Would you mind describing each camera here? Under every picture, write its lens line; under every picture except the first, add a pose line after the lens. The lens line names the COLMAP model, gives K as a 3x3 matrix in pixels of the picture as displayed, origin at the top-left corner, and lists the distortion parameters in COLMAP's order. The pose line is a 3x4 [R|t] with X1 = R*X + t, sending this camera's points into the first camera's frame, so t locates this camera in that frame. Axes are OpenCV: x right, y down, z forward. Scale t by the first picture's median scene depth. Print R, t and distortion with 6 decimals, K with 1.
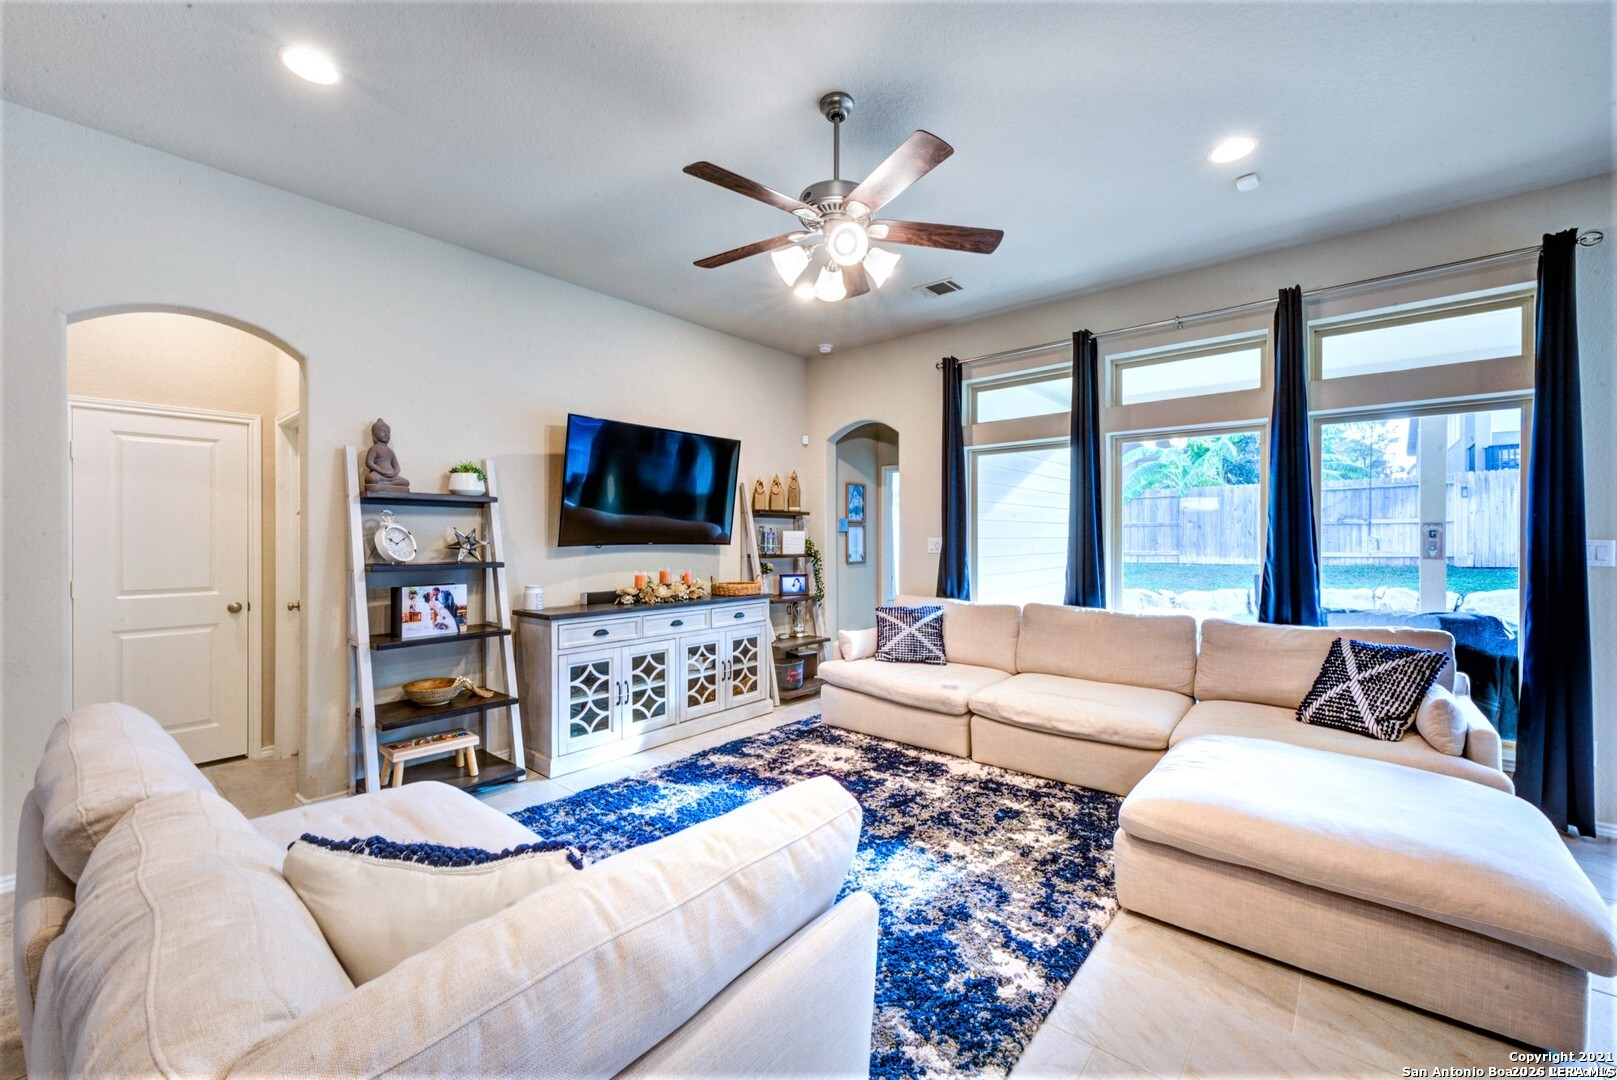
lens RADIAL K [[639.2, 0, 800.6], [0, 639.2, 538.8], [0, 0, 1]] dist [0.009957, -0.000549]
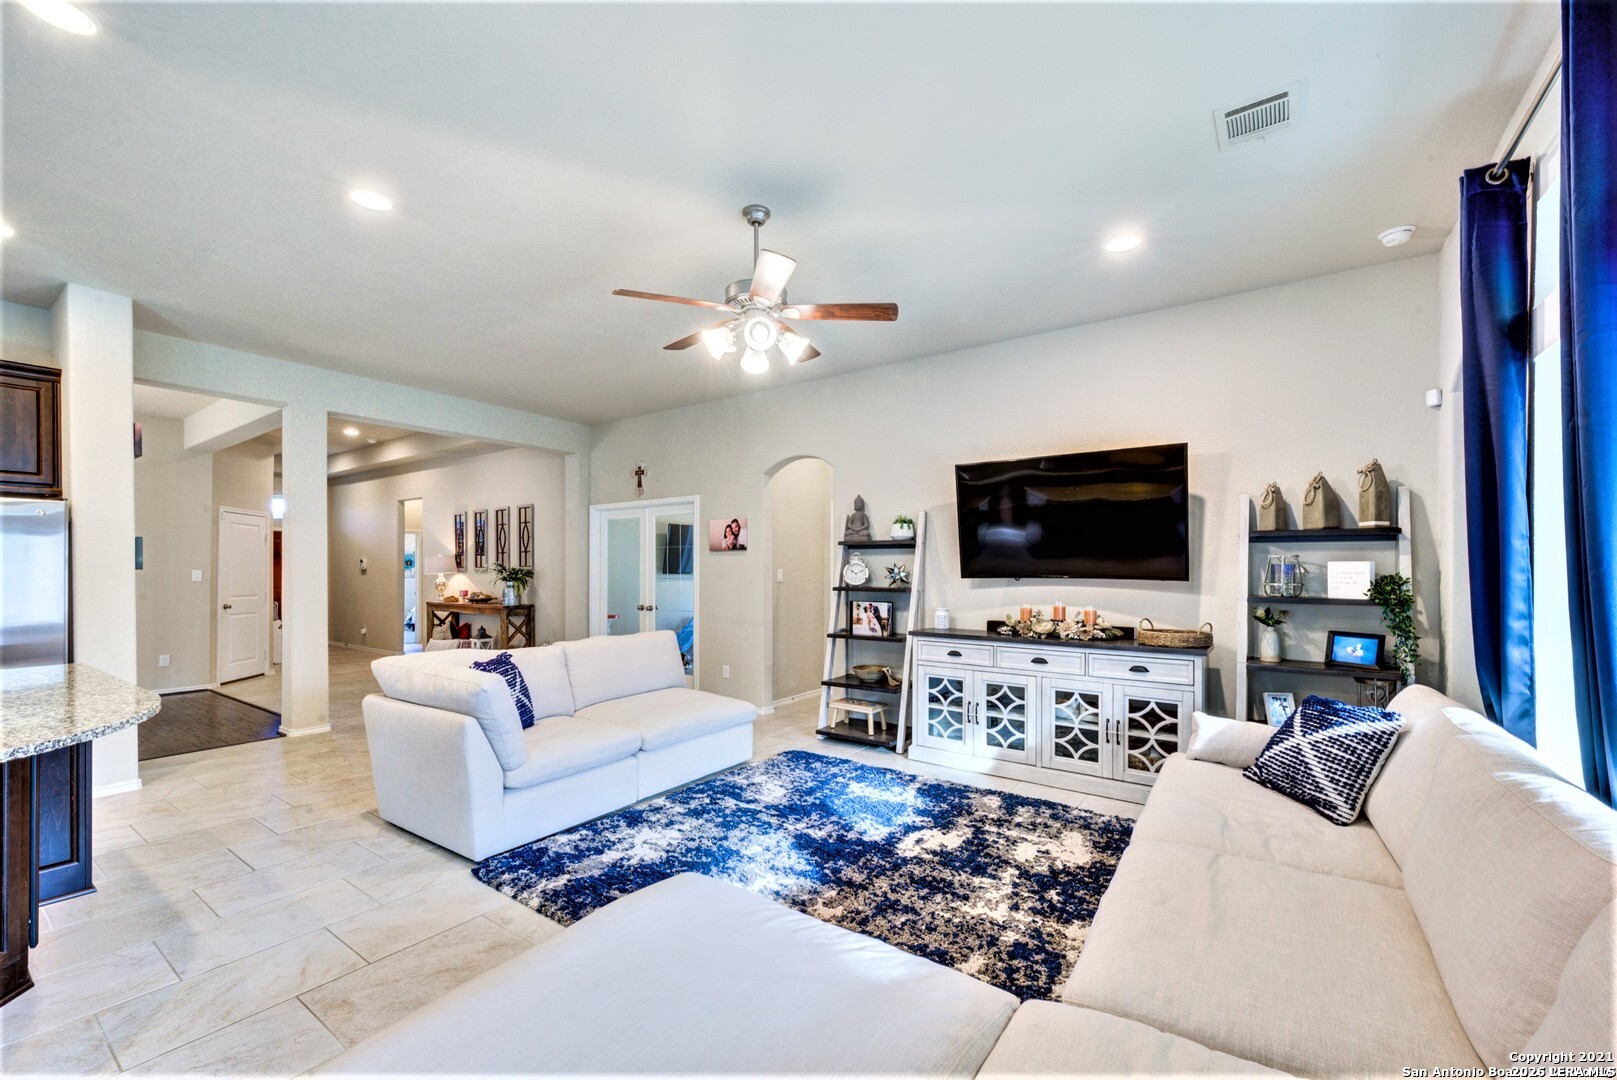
lens RADIAL K [[657.6, 0, 804.9], [0, 657.6, 560.8], [0, 0, 1]] dist [0.009649, -0.000416]
pose [[0.096283, -0.011761, -0.995284, 0.881799], [-0.006534, 0.999901, -0.012448, -0.002691], [0.995333, 0.007702, 0.096197, 0.656138]]
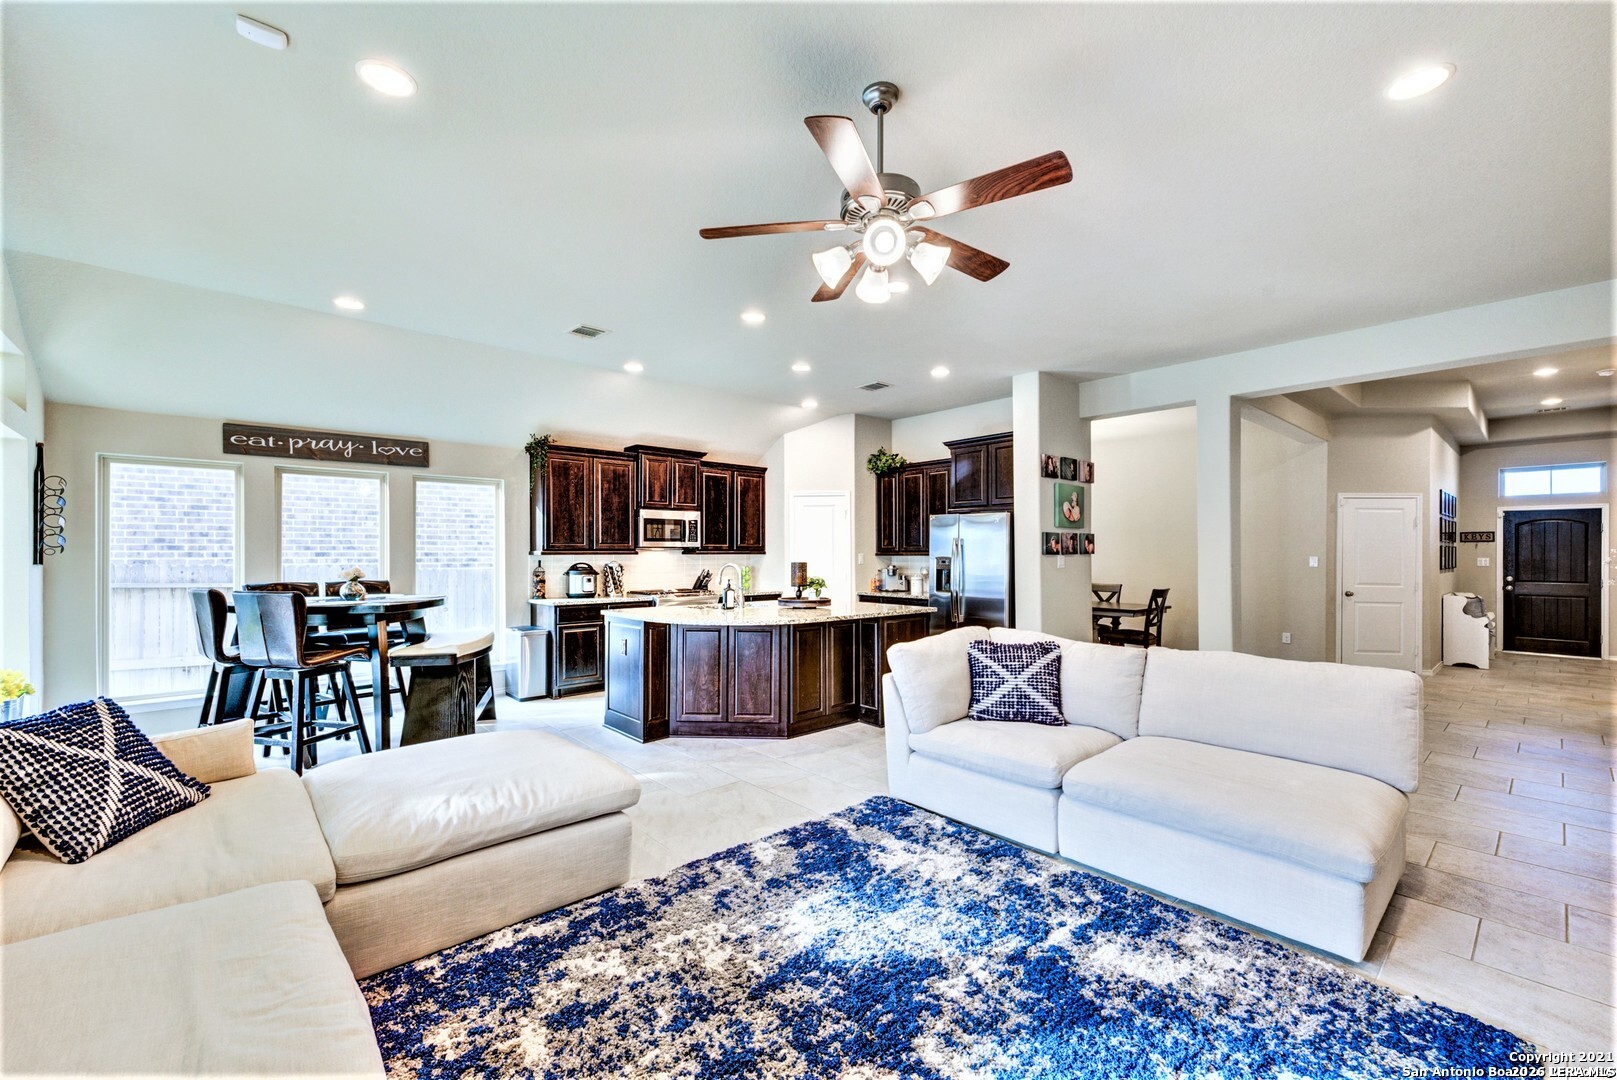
lens RADIAL K [[657.6, 0, 804.9], [0, 657.6, 560.8], [0, 0, 1]] dist [0.009649, -0.000416]
pose [[-0.991157, -0.002016, 0.132676, 0.024965], [-0.000336, 0.999920, 0.012683, -0.002402], [-0.132691, 0.012526, -0.991078, 1.321755]]
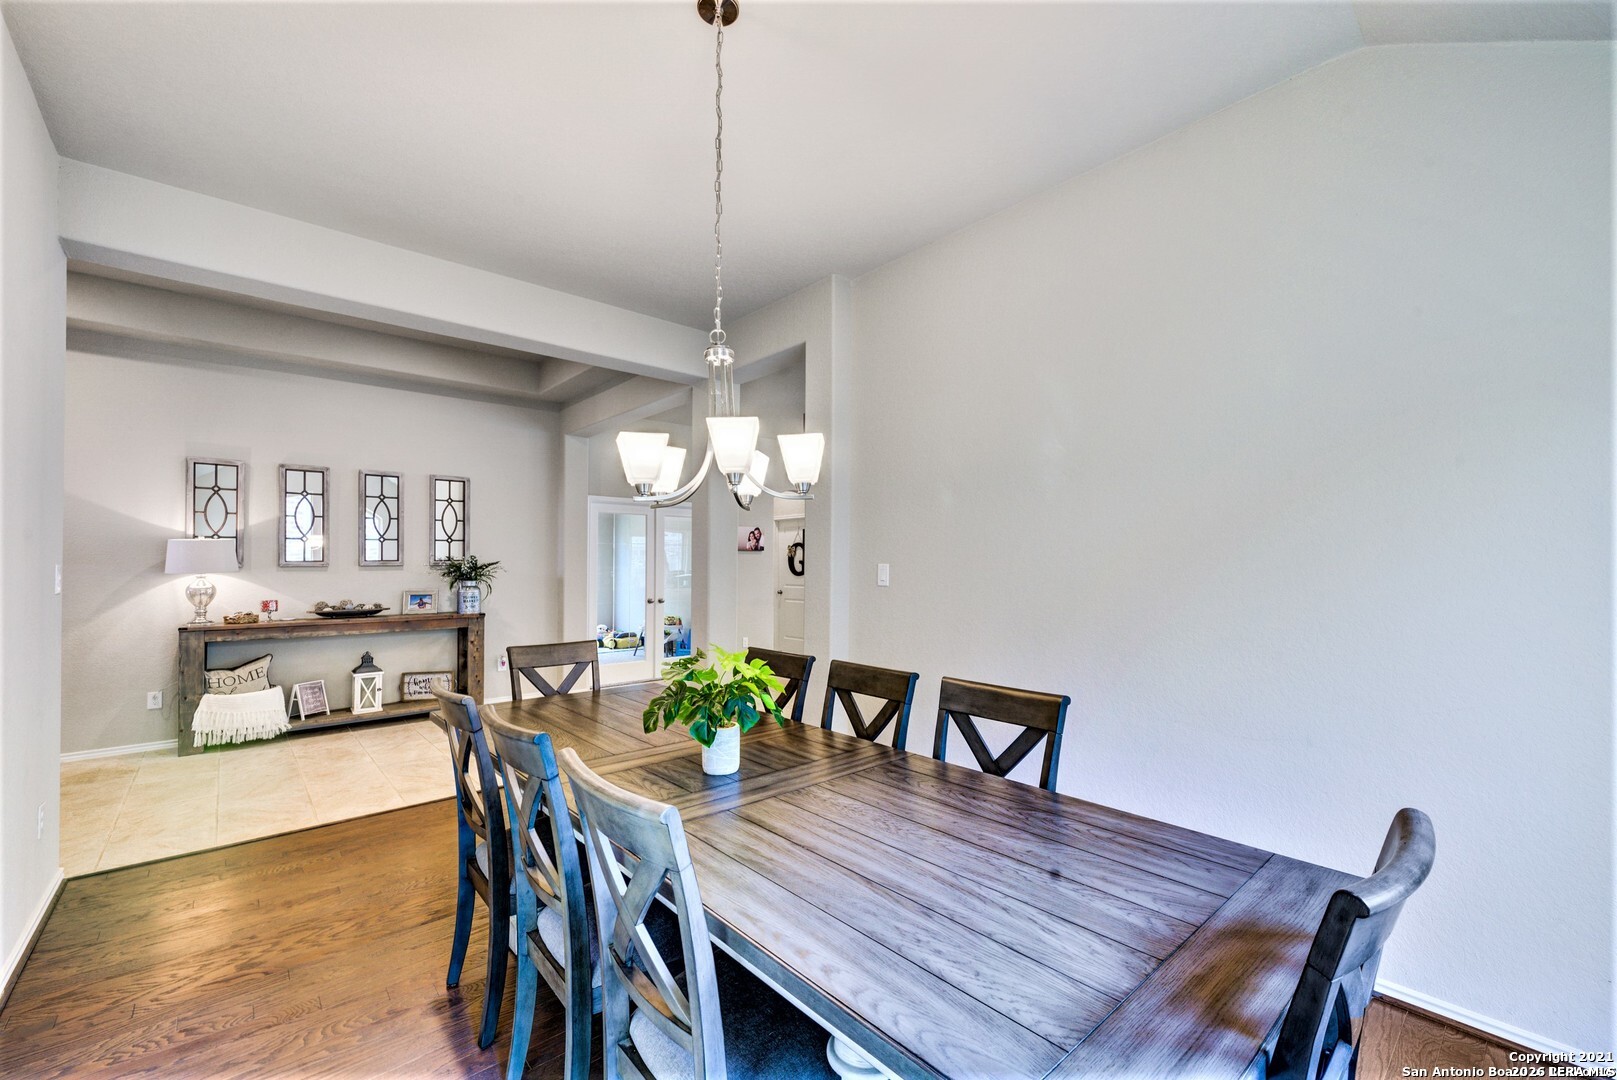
lens RADIAL K [[657.6, 0, 804.9], [0, 657.6, 560.8], [0, 0, 1]] dist [0.009649, -0.000416]
pose [[0.990399, 0.010368, -0.137851, -0.360349], [-0.010962, 0.999934, -0.003550, -0.008531], [0.137805, 0.005027, 0.990447, -1.628604]]
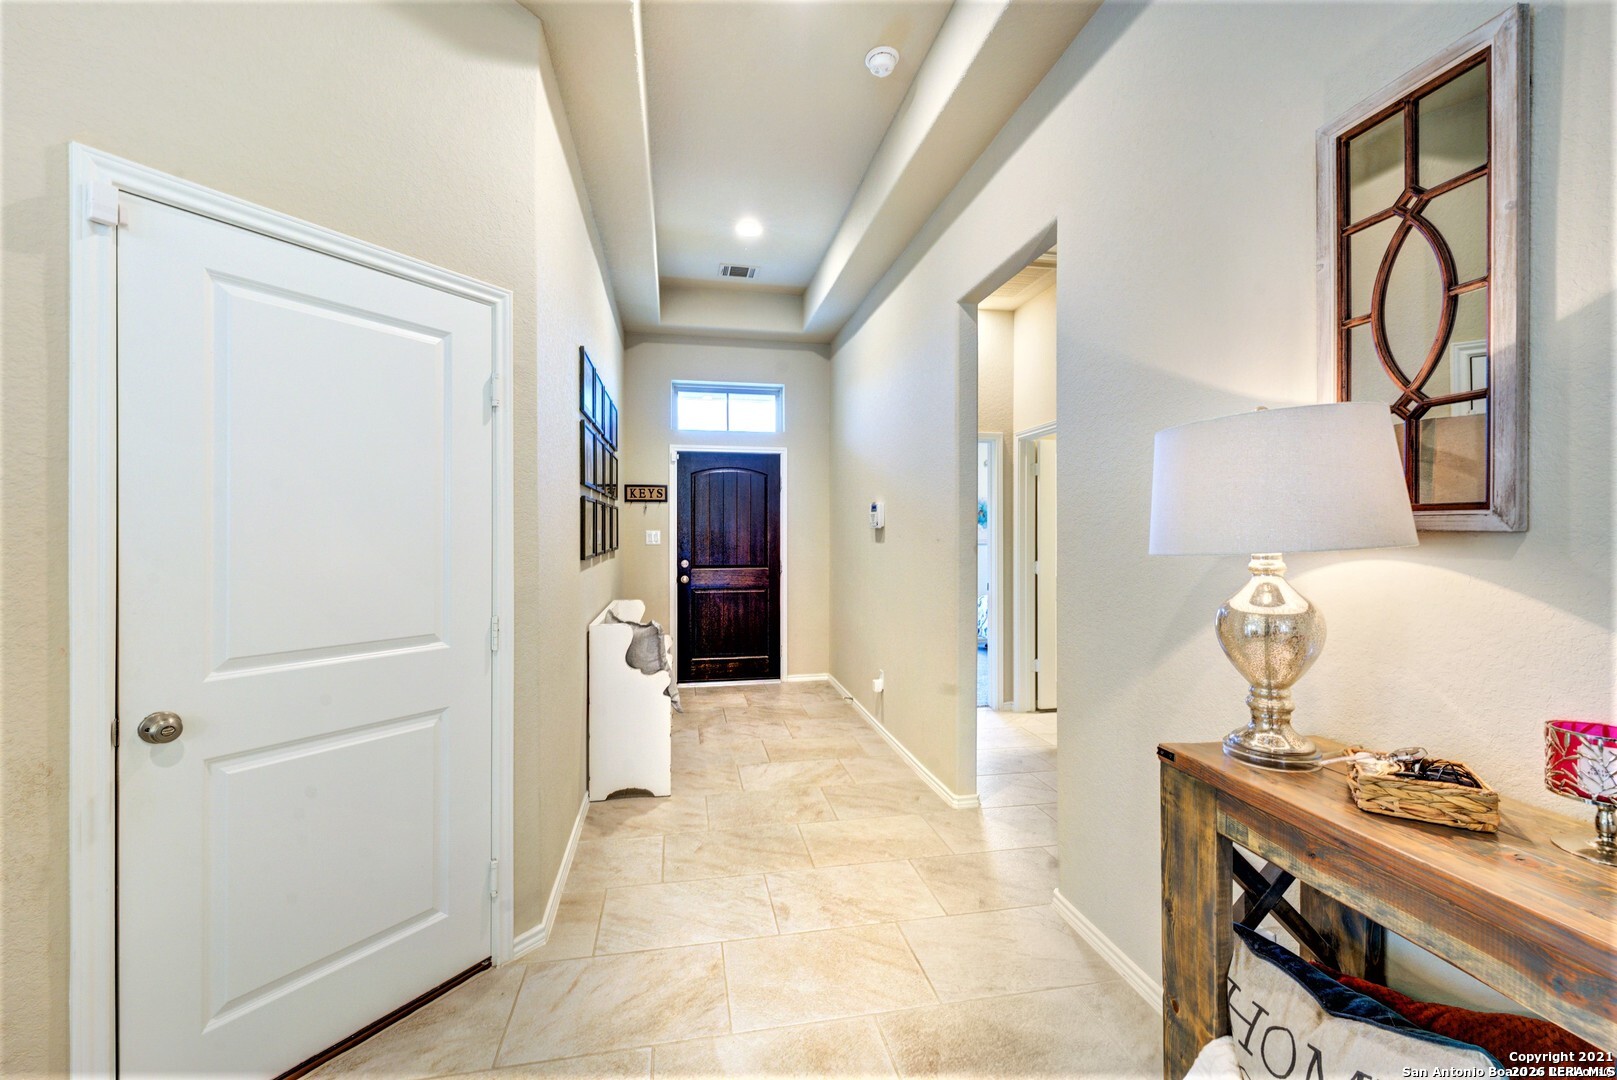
lens RADIAL K [[644.0, 0, 803.2], [0, 644.0, 529.4], [0, 0, 1]] dist [0.000928, -0.000106]
pose [[-0.616754, 0.000768, -0.787156, -1.338798], [-0.004078, 0.999983, 0.004171, 0.011208], [0.787145, 0.005782, -0.616740, -0.462083]]
